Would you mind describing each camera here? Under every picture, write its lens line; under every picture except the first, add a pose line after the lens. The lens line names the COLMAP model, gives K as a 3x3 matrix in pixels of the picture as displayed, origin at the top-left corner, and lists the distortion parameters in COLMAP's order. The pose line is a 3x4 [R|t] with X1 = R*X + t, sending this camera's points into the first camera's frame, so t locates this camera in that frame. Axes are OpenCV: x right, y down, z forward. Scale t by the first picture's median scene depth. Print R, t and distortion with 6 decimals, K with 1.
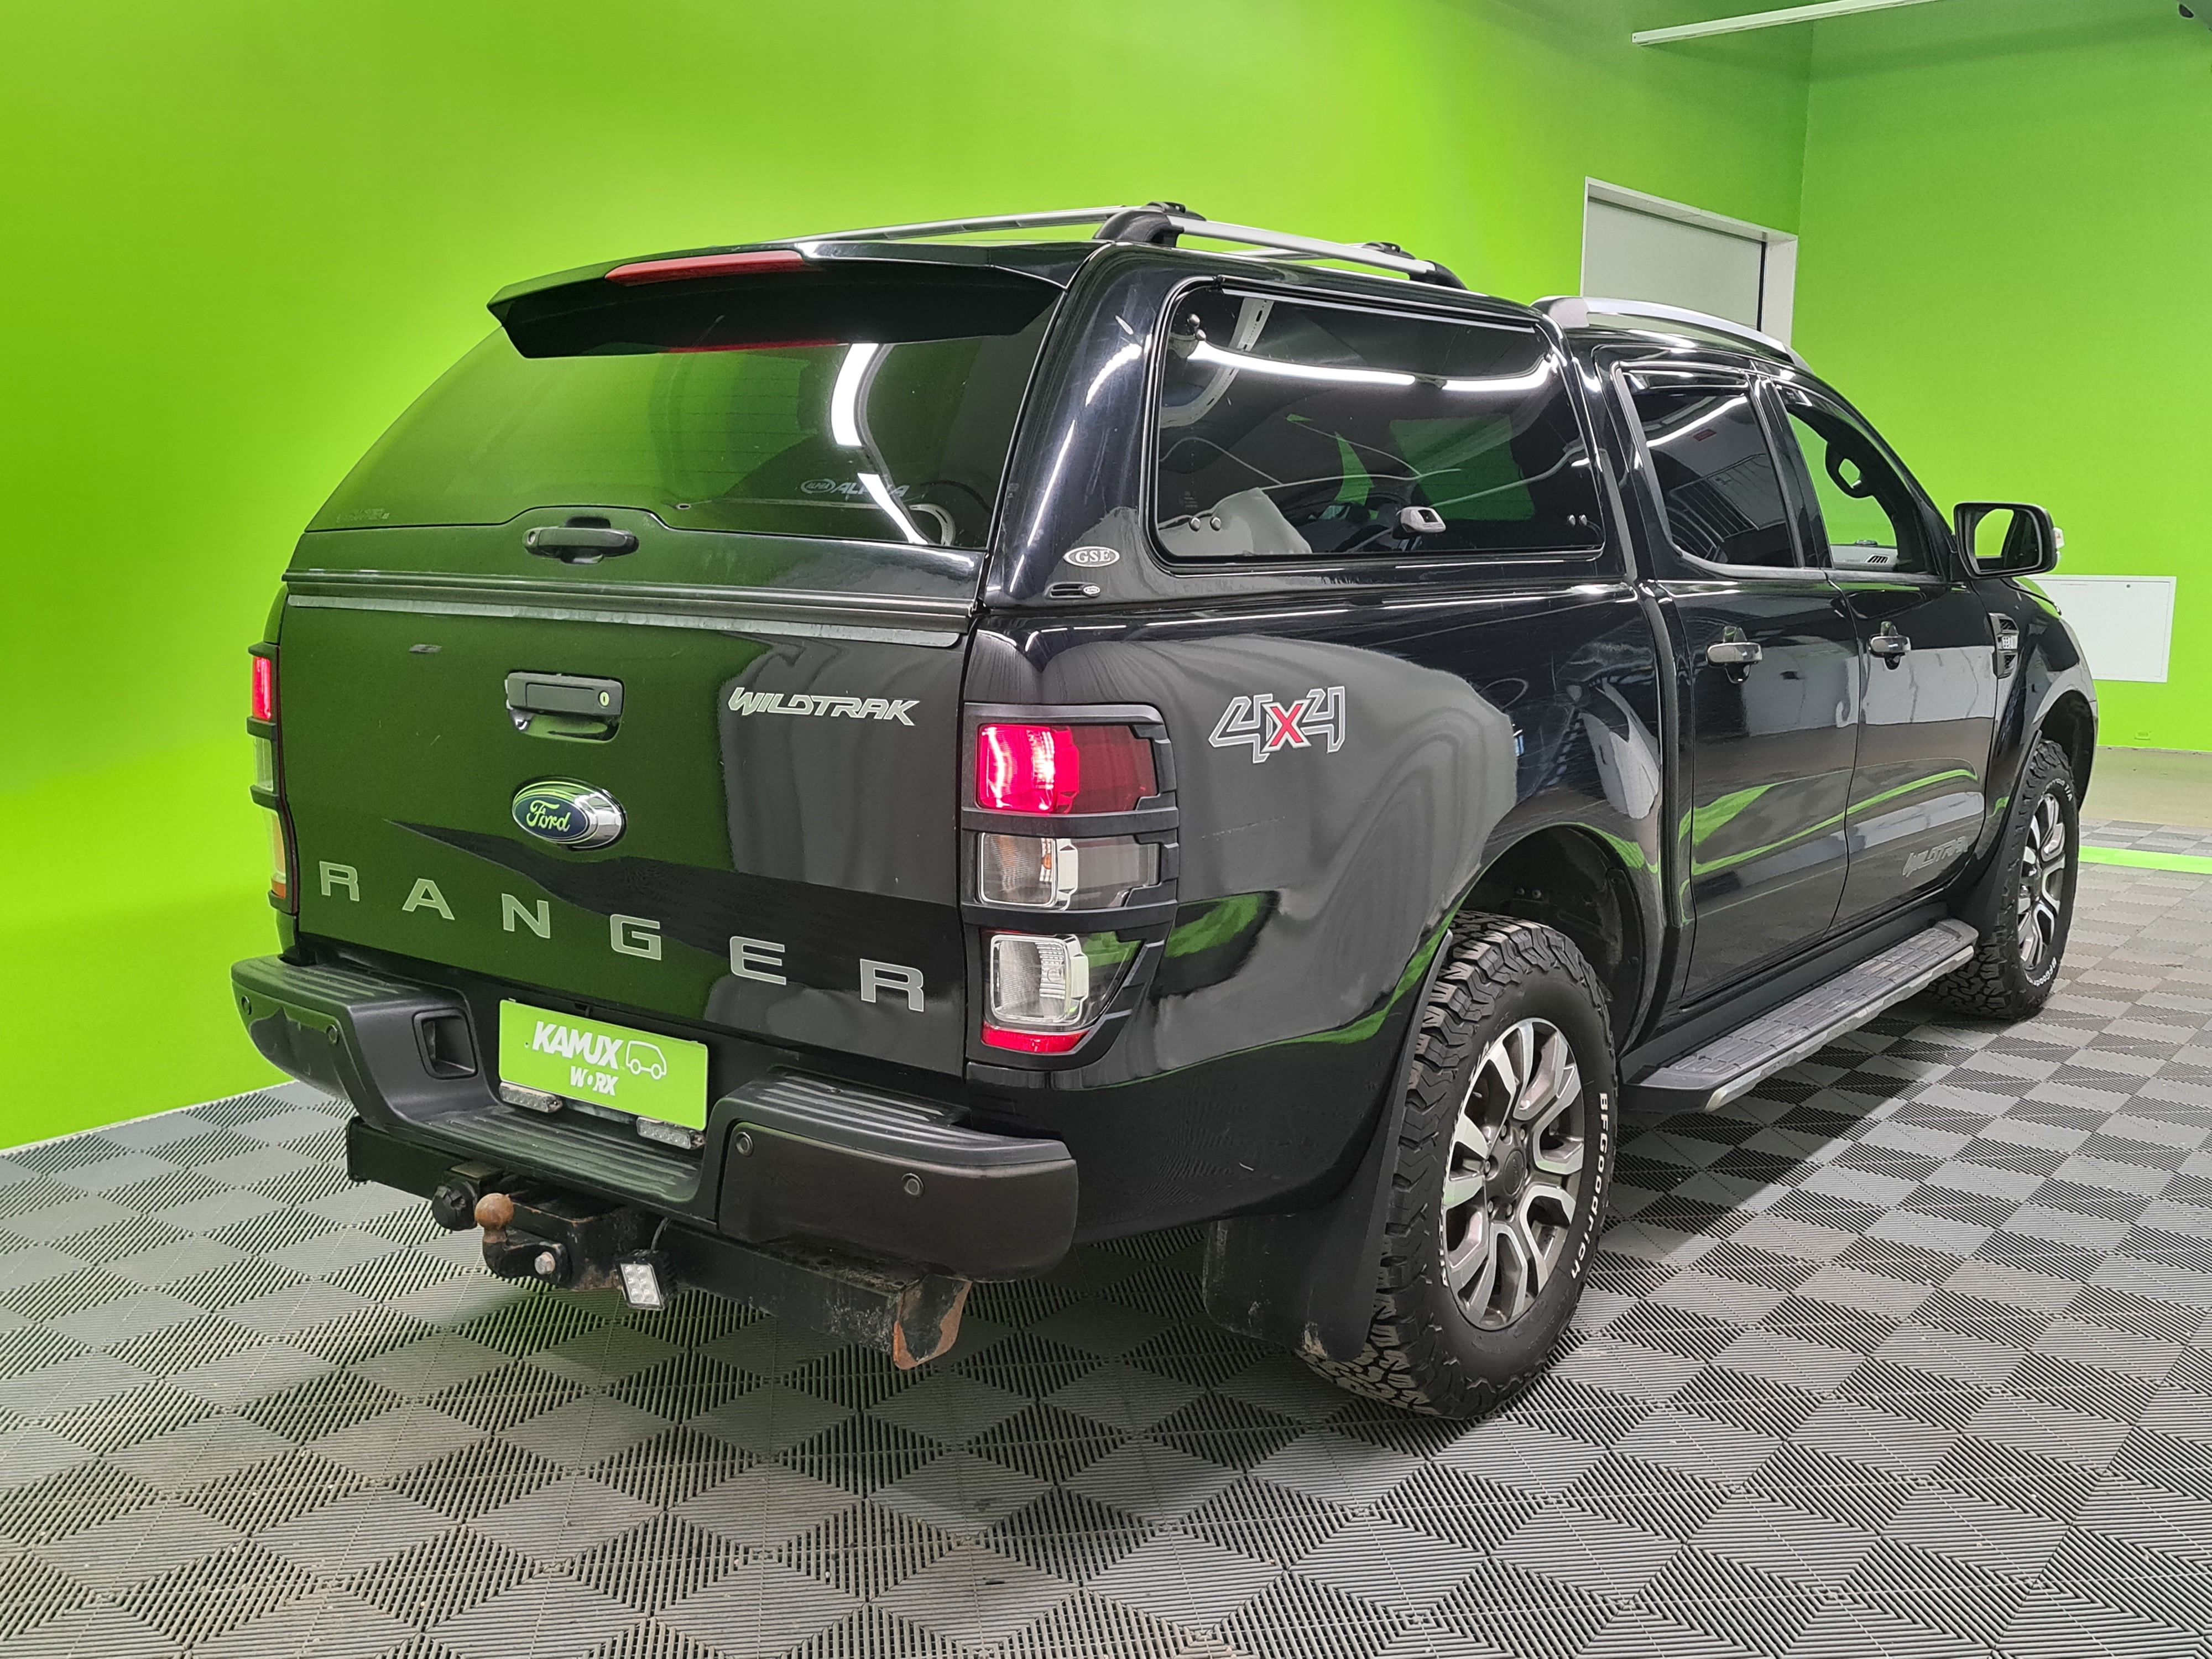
lens RADIAL K [[2090.0, 0, 1106.0], [0, 2090.0, 829.5], [0, 0, 1]] dist [0.092426, 0.004633]
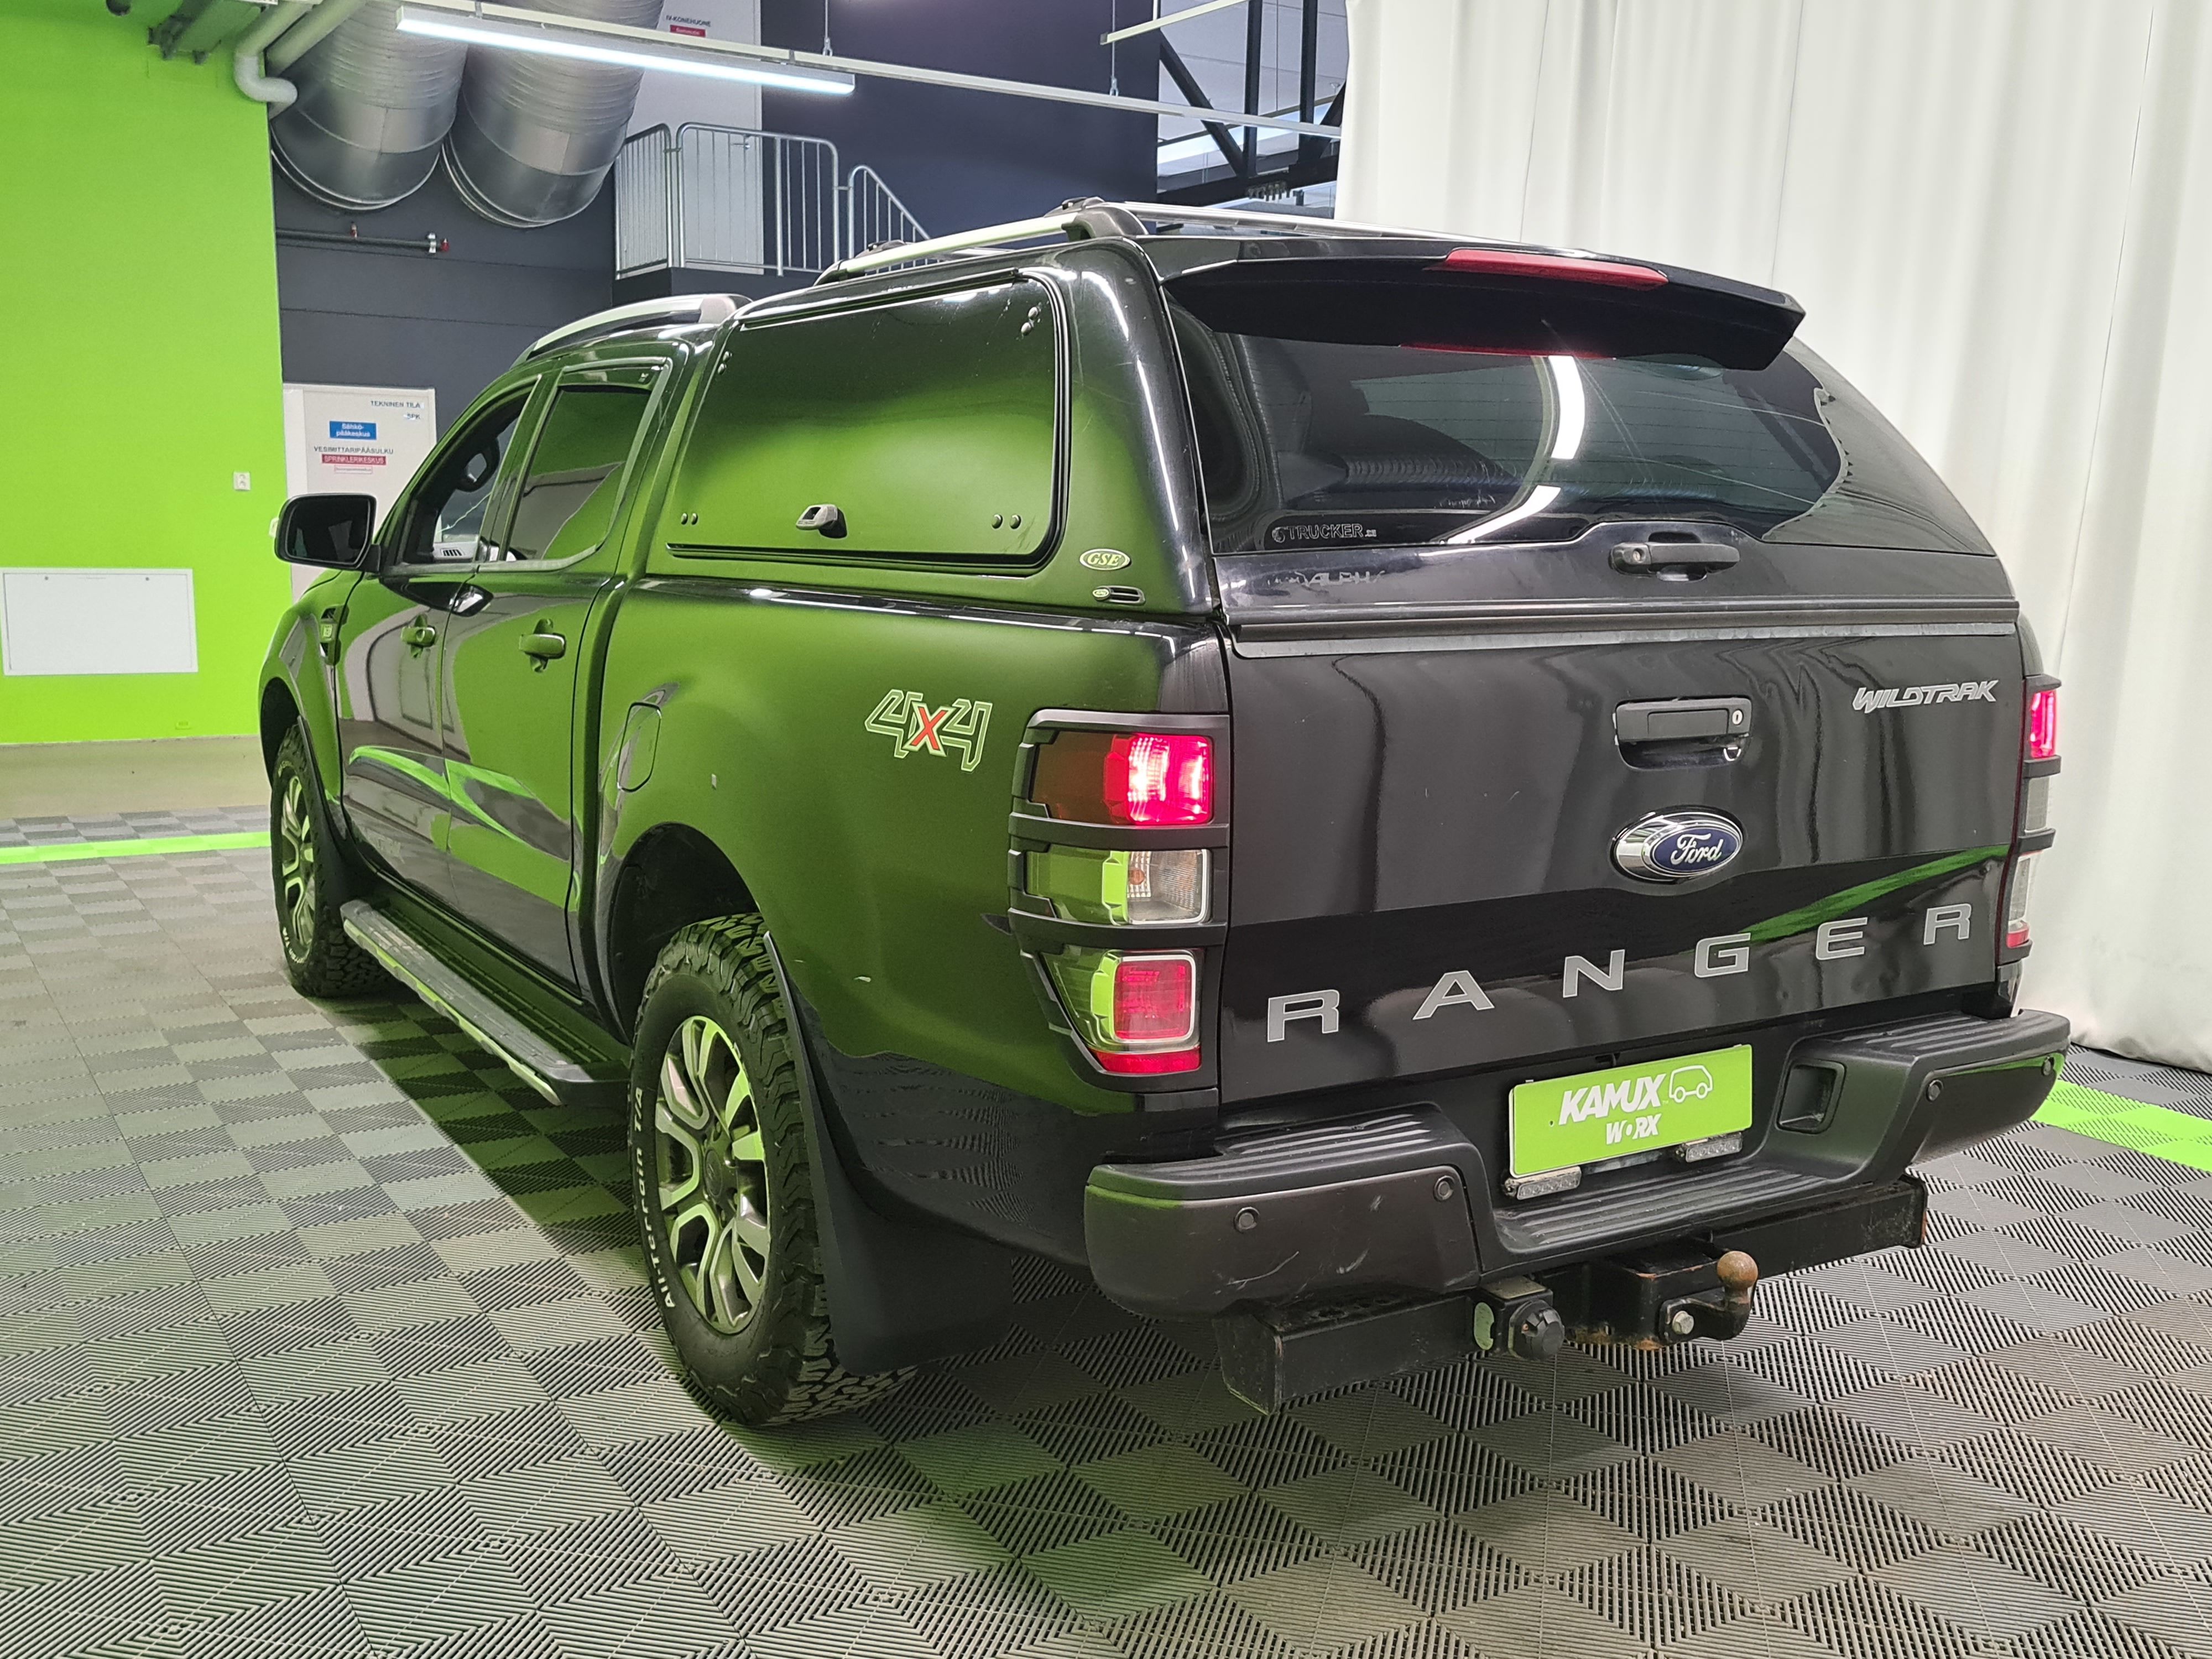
lens RADIAL K [[2096.2, 0, 1163.5], [0, 2096.2, 805.2], [0, 0, 1]] dist [0.040414, -0.002199]
pose [[0.342842, -0.139027, 0.929048, -1.217025], [0.123135, 0.987106, 0.102275, -0.151422], [-0.931288, 0.079334, 0.355540, 0.885175]]
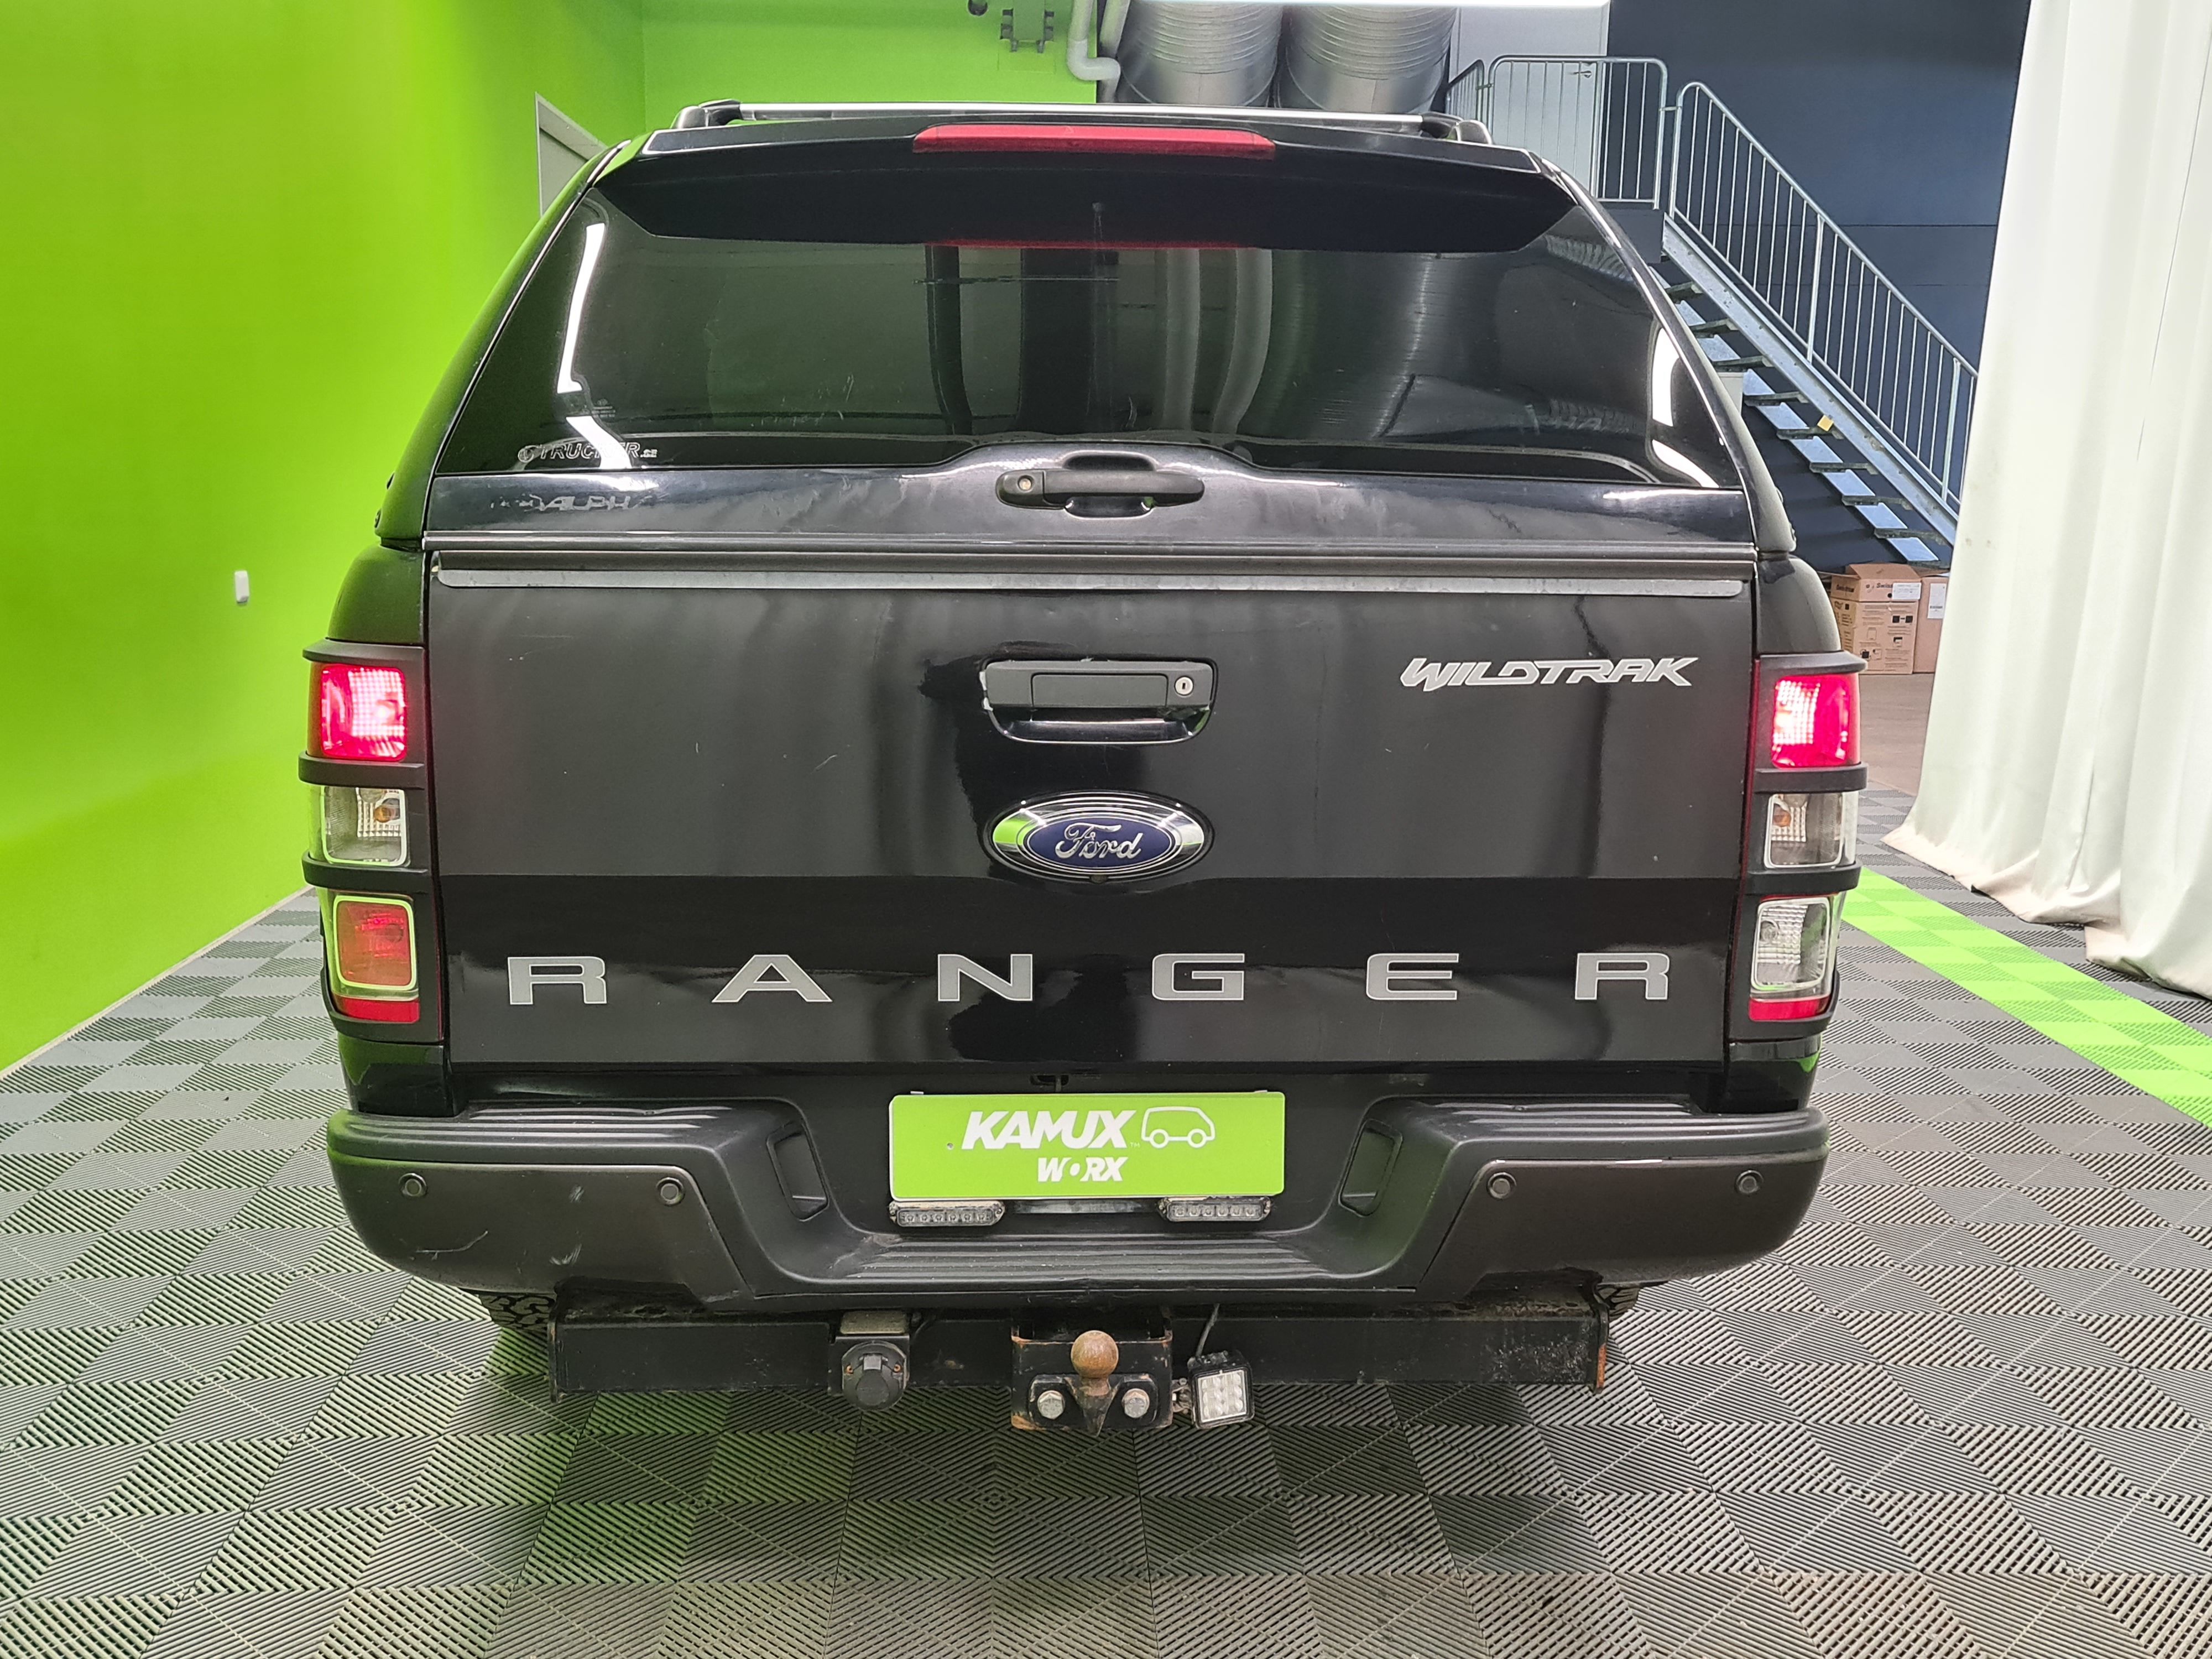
lens RADIAL K [[2090.0, 0, 1106.0], [0, 2090.0, 829.5], [0, 0, 1]] dist [0.092426, 0.004633]
pose [[0.758619, -0.120980, 0.640204, -0.756471], [0.091699, 0.992654, 0.078923, -0.071914], [-0.645050, -0.001167, 0.764140, 0.407500]]
